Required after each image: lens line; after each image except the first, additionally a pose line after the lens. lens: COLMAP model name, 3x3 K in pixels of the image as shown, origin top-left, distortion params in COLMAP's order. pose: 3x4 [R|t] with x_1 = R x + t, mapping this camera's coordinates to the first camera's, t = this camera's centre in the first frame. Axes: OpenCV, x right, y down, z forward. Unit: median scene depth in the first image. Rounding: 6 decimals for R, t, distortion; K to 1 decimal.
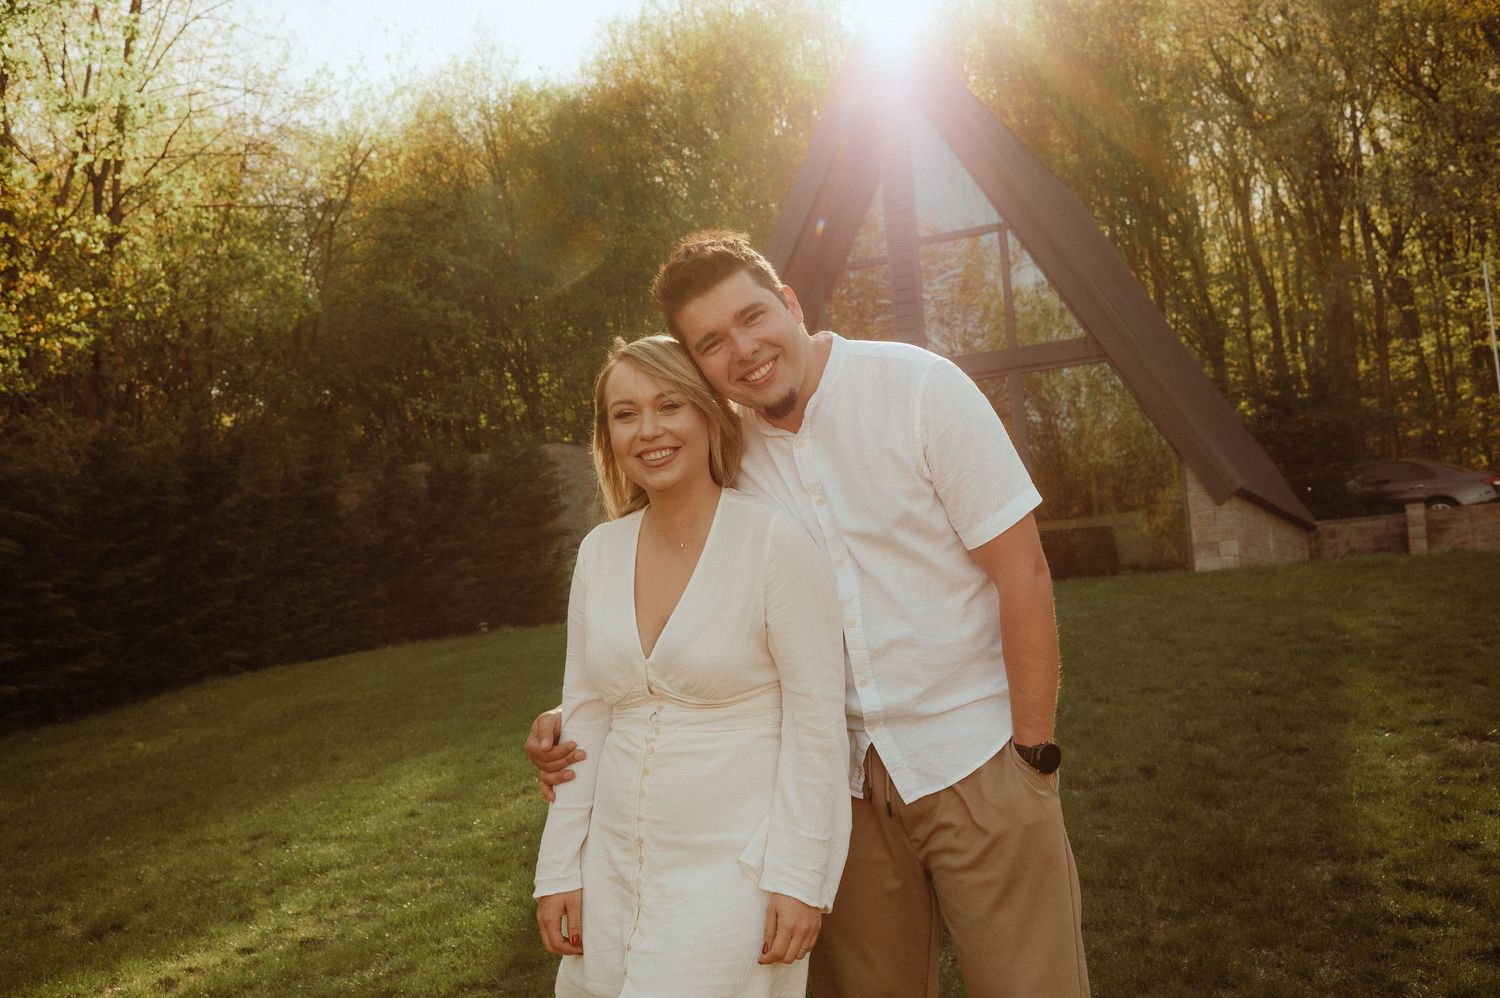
lens RADIAL K [[1504.3, 0, 750.0], [0, 1504.3, 499.0], [0, 0, 1]] dist [-0.119645, 0.164308]
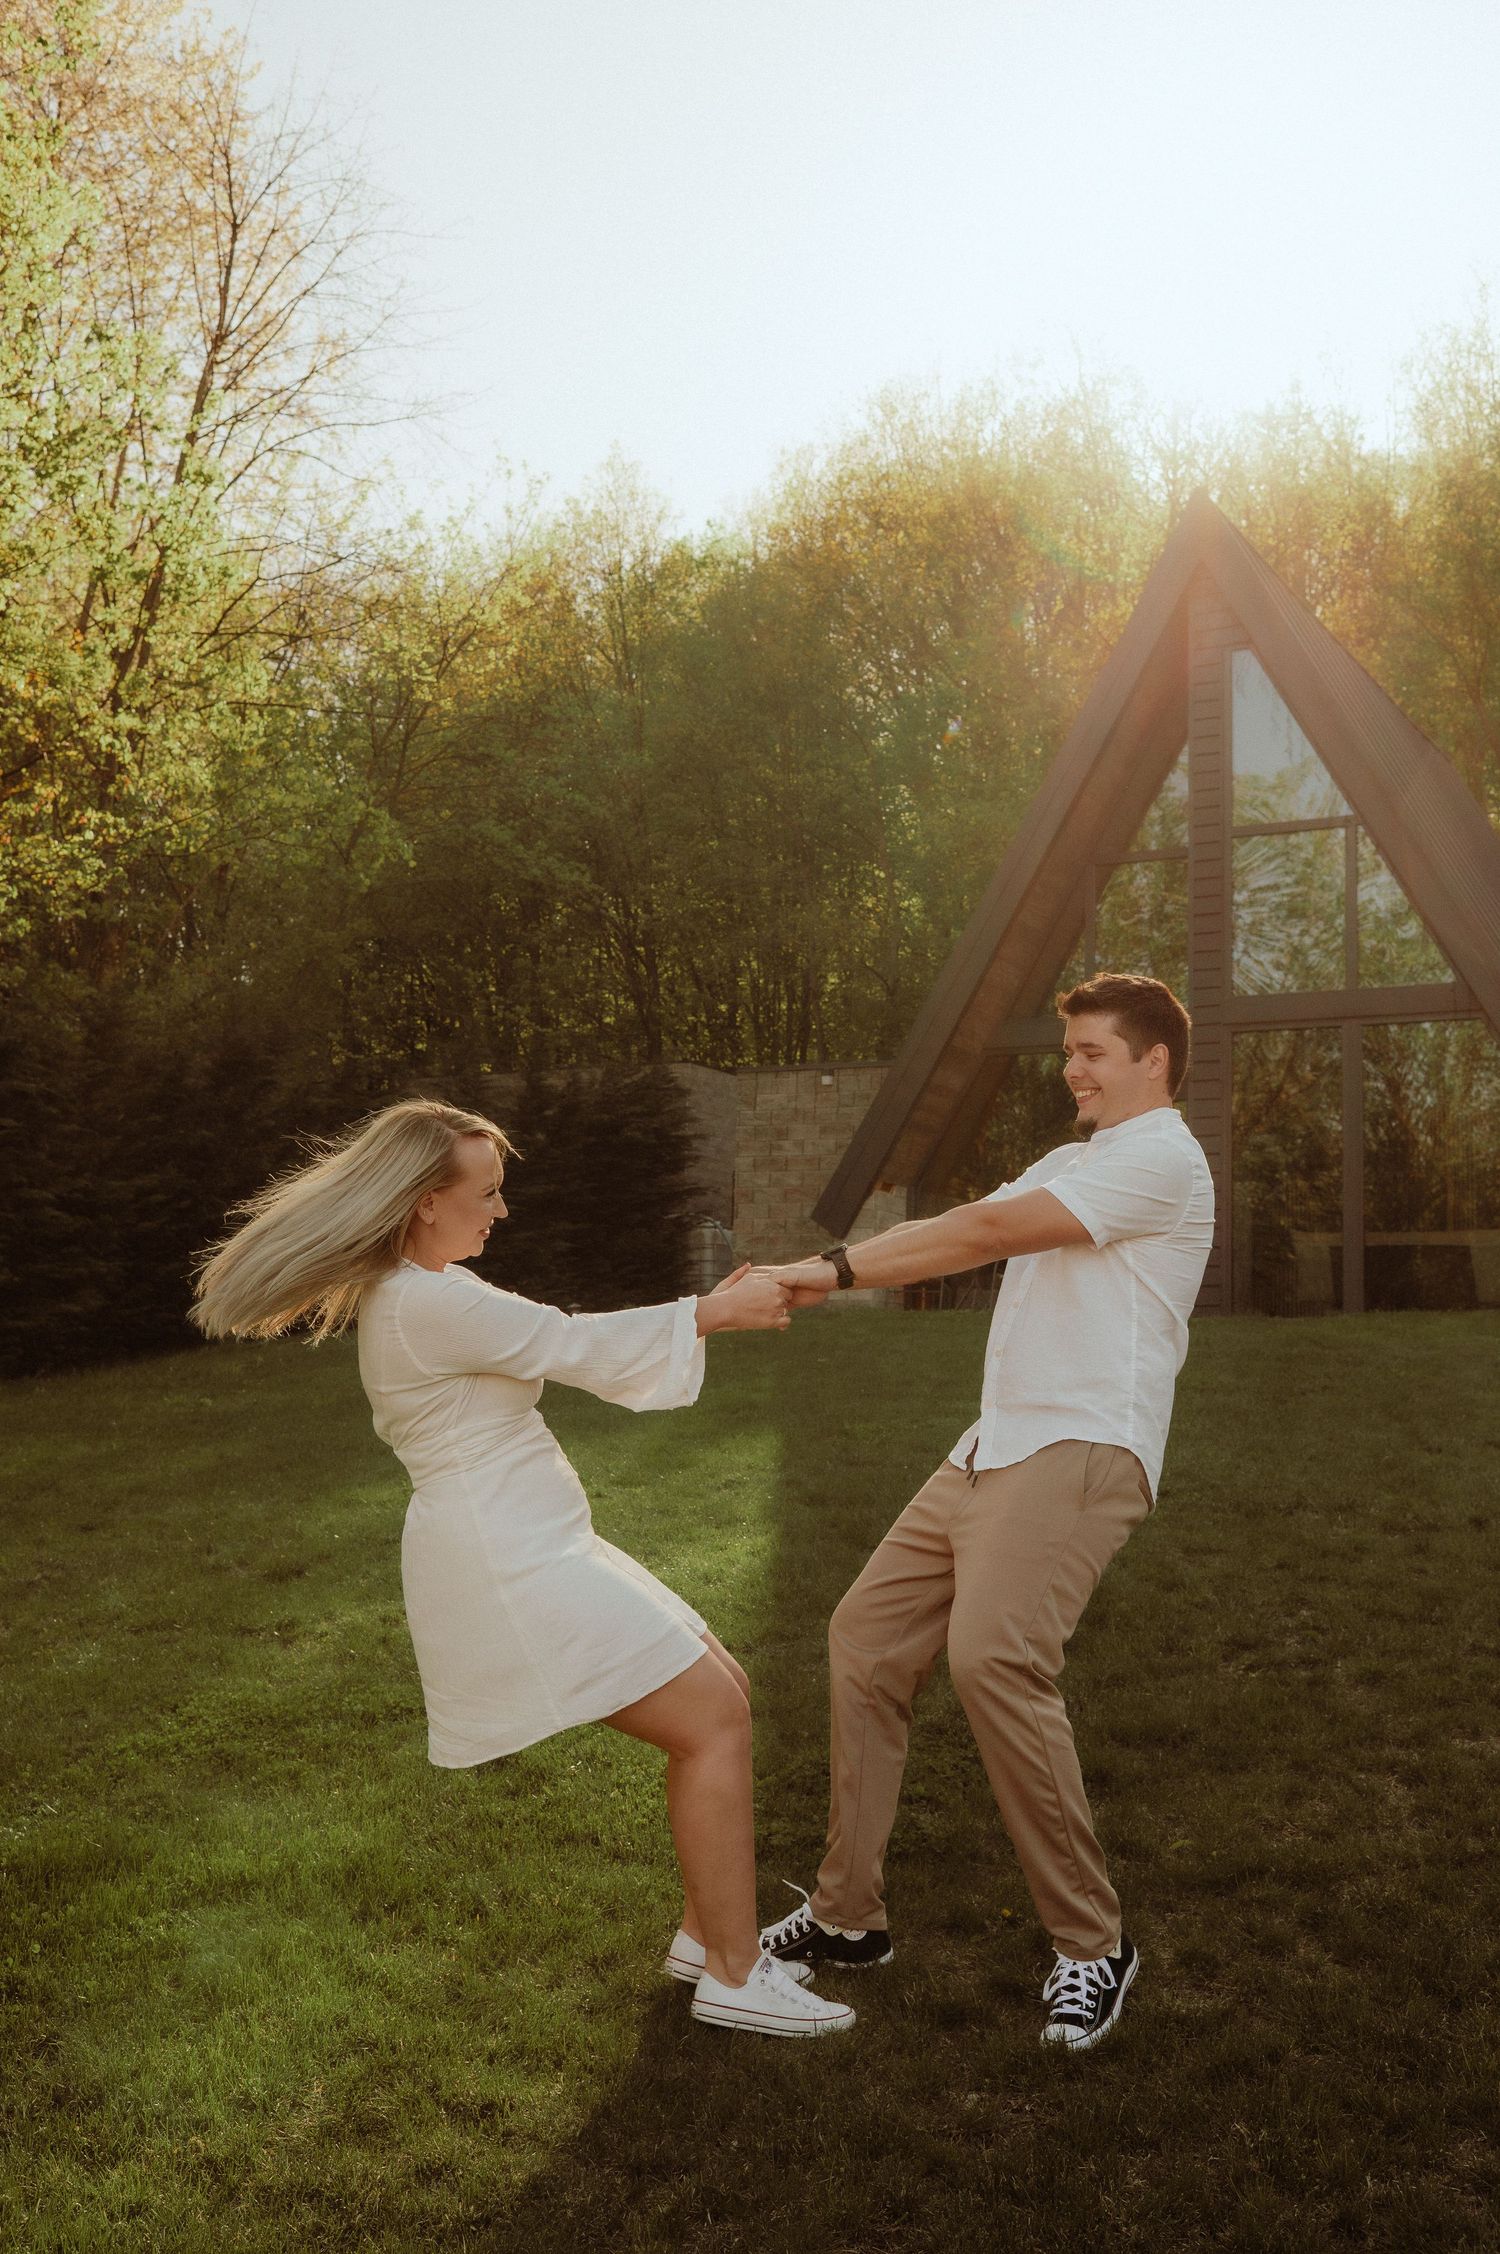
lens RADIAL K [[2260.4, 0, 750.0], [0, 2260.4, 1127.0], [0, 0, 1]] dist [-0.119645, 0.164308]
pose [[0.992983, 0.086377, -0.080773, -0.020102], [-0.087569, 0.996094, -0.011322, 0.003398], [0.079480, 0.018315, 0.996668, -0.099360]]
